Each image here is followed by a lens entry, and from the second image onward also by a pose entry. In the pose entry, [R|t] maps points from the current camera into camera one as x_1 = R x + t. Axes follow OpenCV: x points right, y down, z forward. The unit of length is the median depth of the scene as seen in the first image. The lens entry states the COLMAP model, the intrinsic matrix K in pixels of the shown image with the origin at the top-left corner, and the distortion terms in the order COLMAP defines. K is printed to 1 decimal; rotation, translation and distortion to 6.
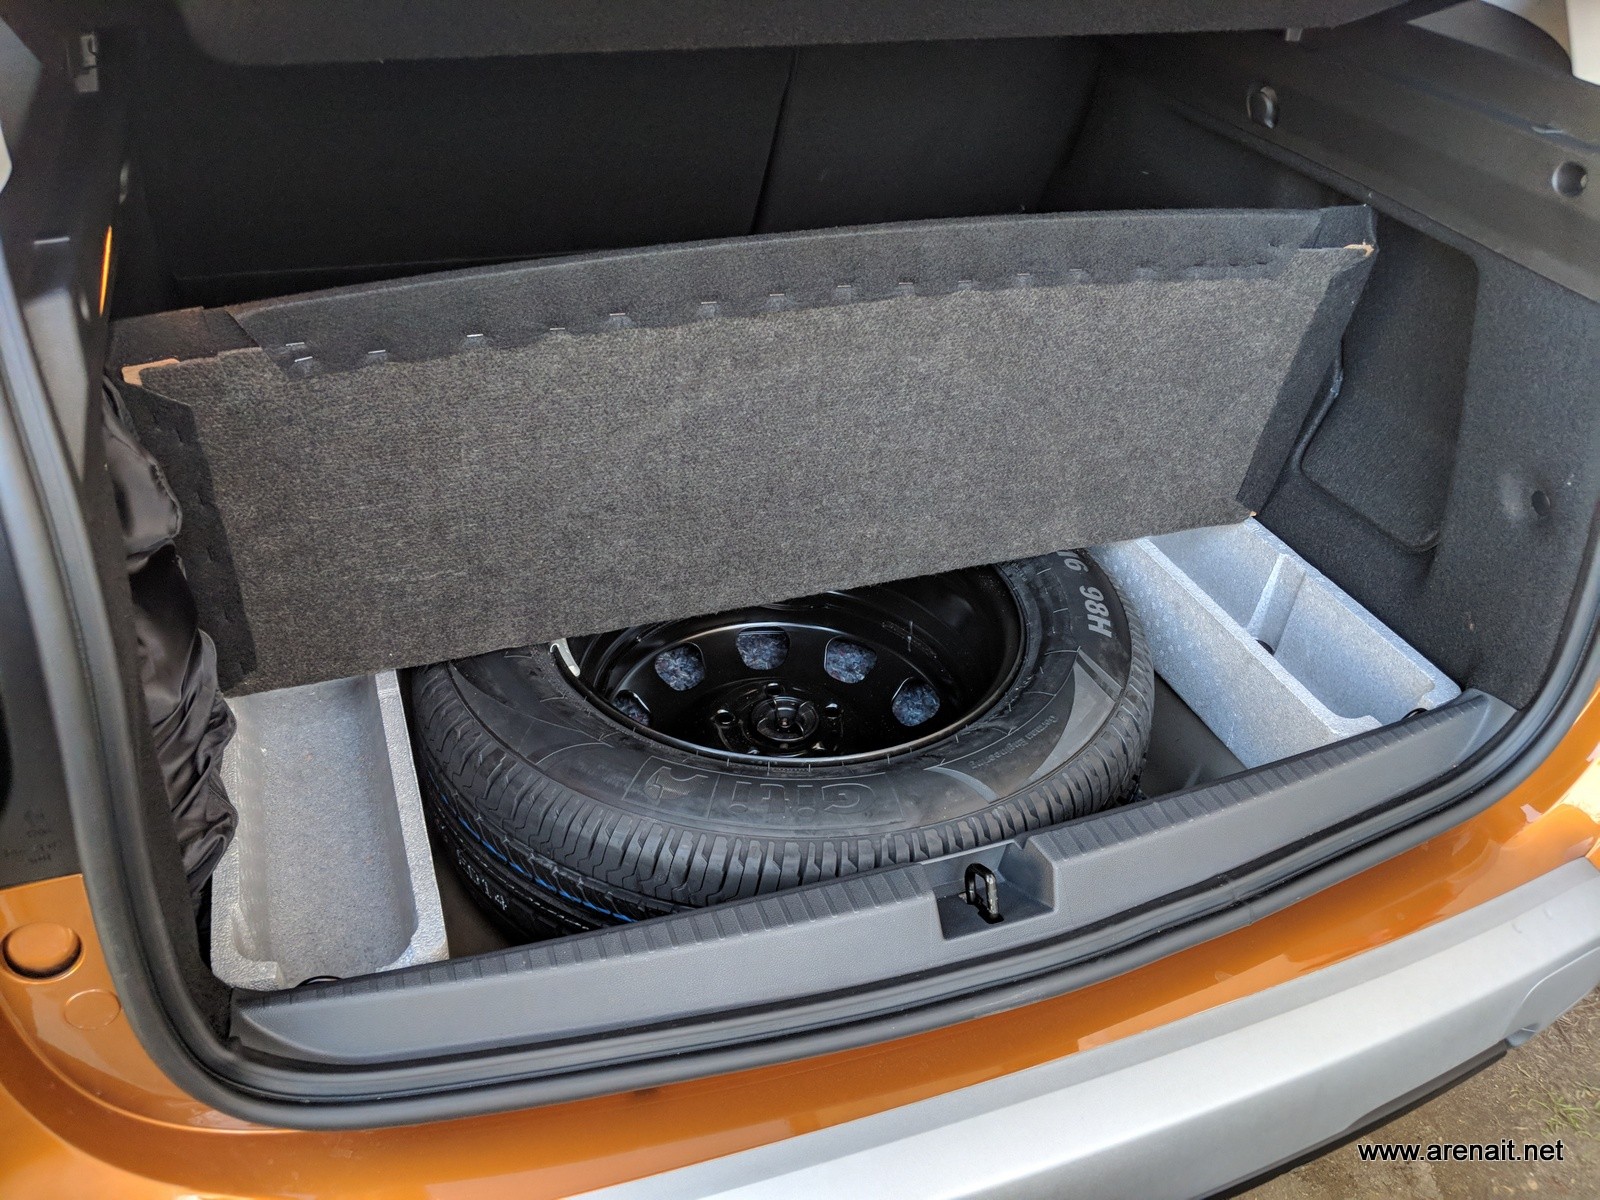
lens RADIAL K [[1290.3, 0, 797.8], [0, 1290.3, 610.5], [0, 0, 1]] dist [0.013587, -0.046337]
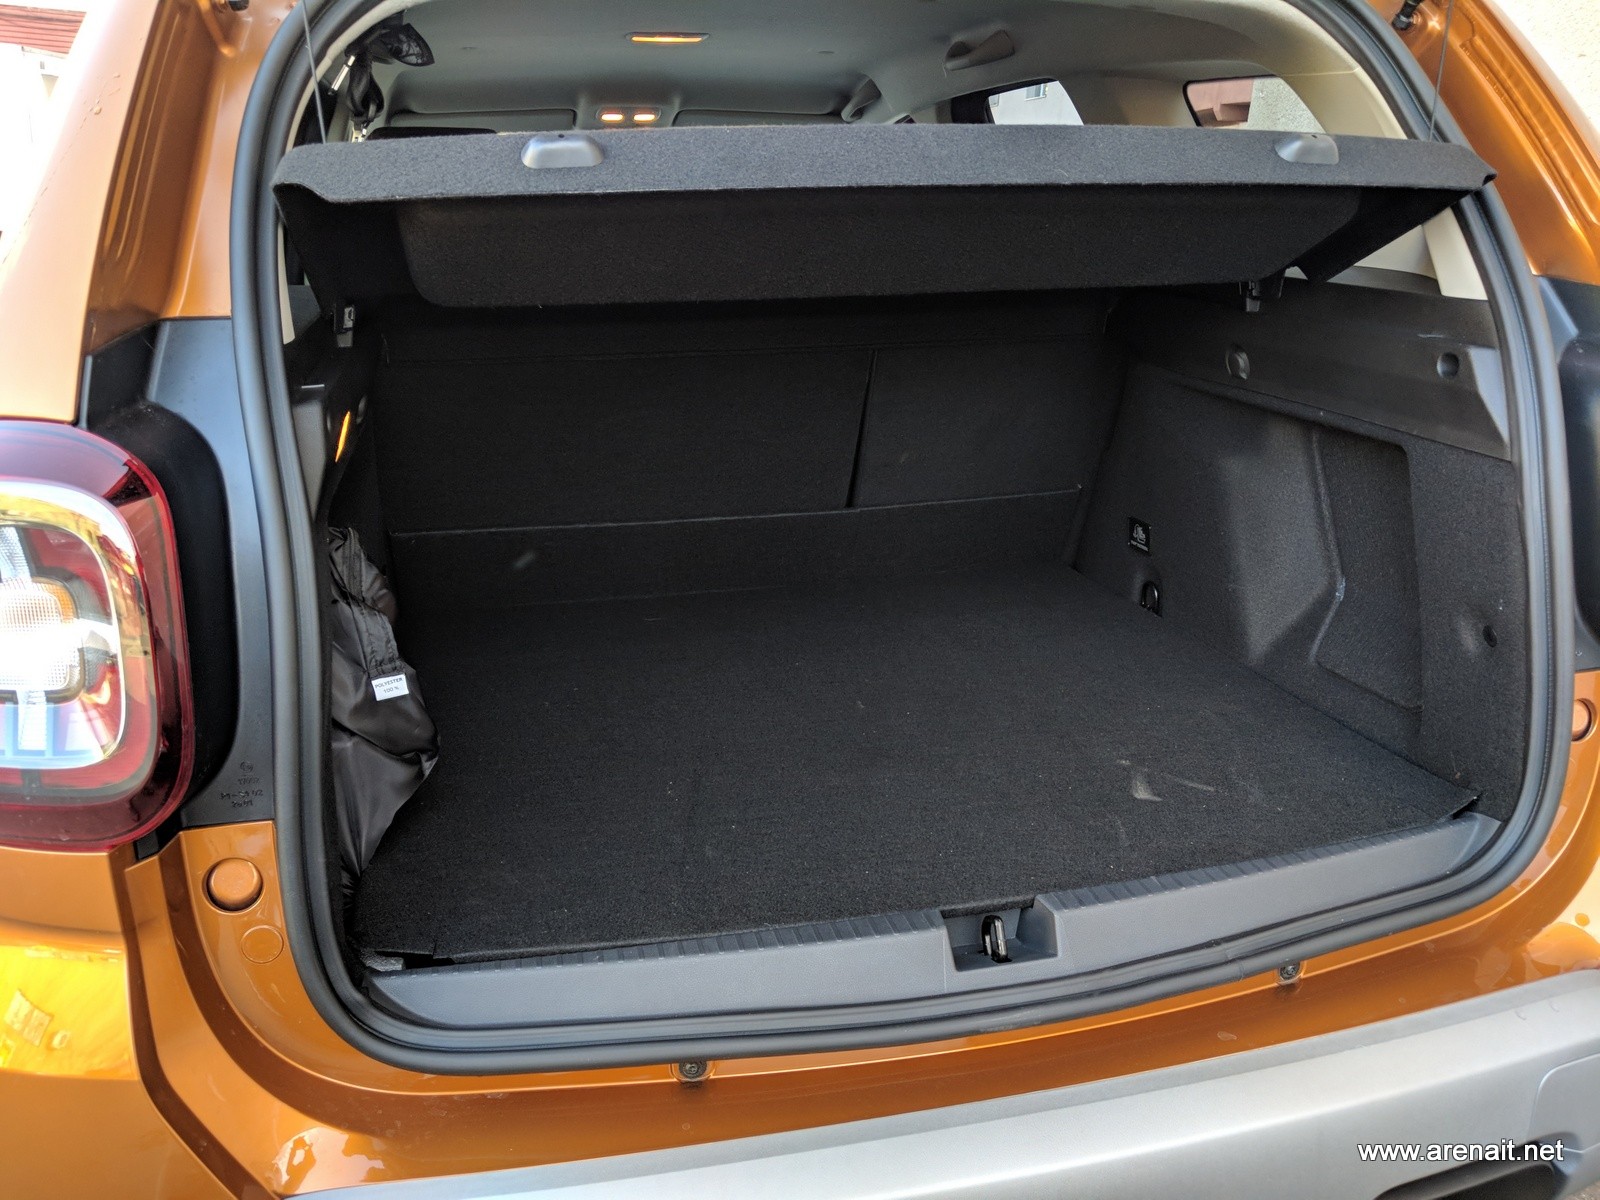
lens RADIAL K [[1290.3, 0, 803.7], [0, 1290.3, 592.0], [0, 0, 1]] dist [0.013587, -0.046337]
pose [[0.992139, -0.026330, -0.122340, 0.122257], [-0.013813, 0.948600, -0.316175, 0.287921], [0.124376, 0.315379, 0.940780, -0.202348]]
